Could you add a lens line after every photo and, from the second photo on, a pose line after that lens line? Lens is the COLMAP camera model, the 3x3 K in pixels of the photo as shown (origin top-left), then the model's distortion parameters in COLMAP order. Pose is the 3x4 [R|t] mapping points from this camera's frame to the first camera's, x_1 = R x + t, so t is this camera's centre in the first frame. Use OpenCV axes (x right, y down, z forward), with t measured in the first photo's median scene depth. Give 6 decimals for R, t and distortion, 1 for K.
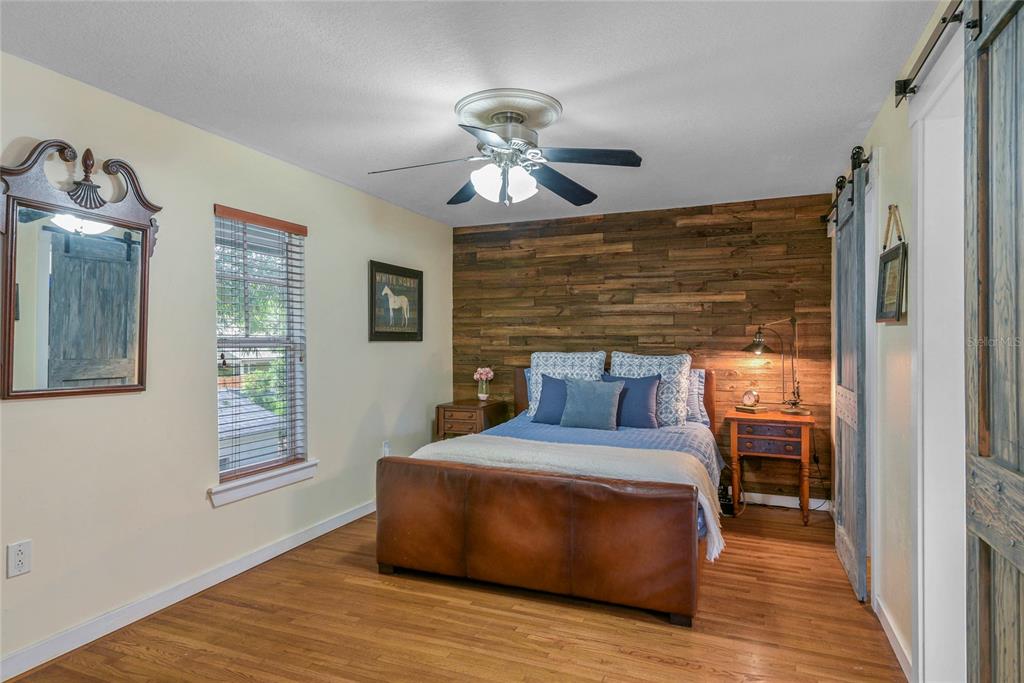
lens RADIAL K [[590.6, 0, 510.4], [0, 590.6, 349.1], [0, 0, 1]] dist [0.033170, -0.003890]
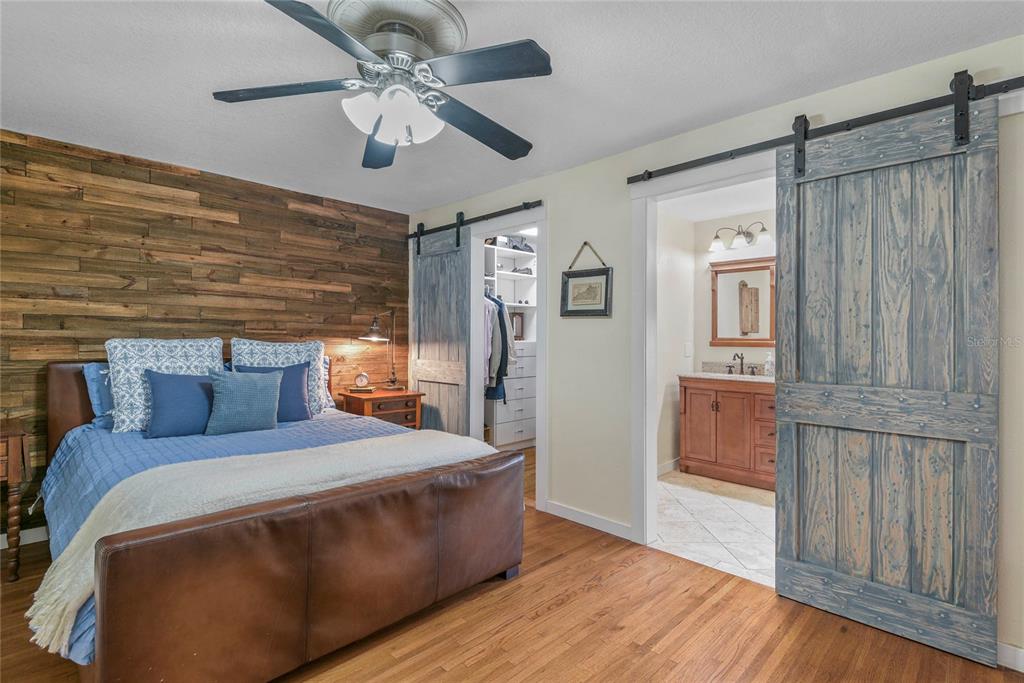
lens RADIAL K [[496.7, 0, 510.9], [0, 496.7, 336.0], [0, 0, 1]] dist [0.003253, -0.003777]
pose [[0.371499, 0.010546, 0.928373, -0.331340], [0.003932, 0.999909, -0.012932, 0.011594], [-0.928425, 0.008454, 0.371424, 0.363595]]
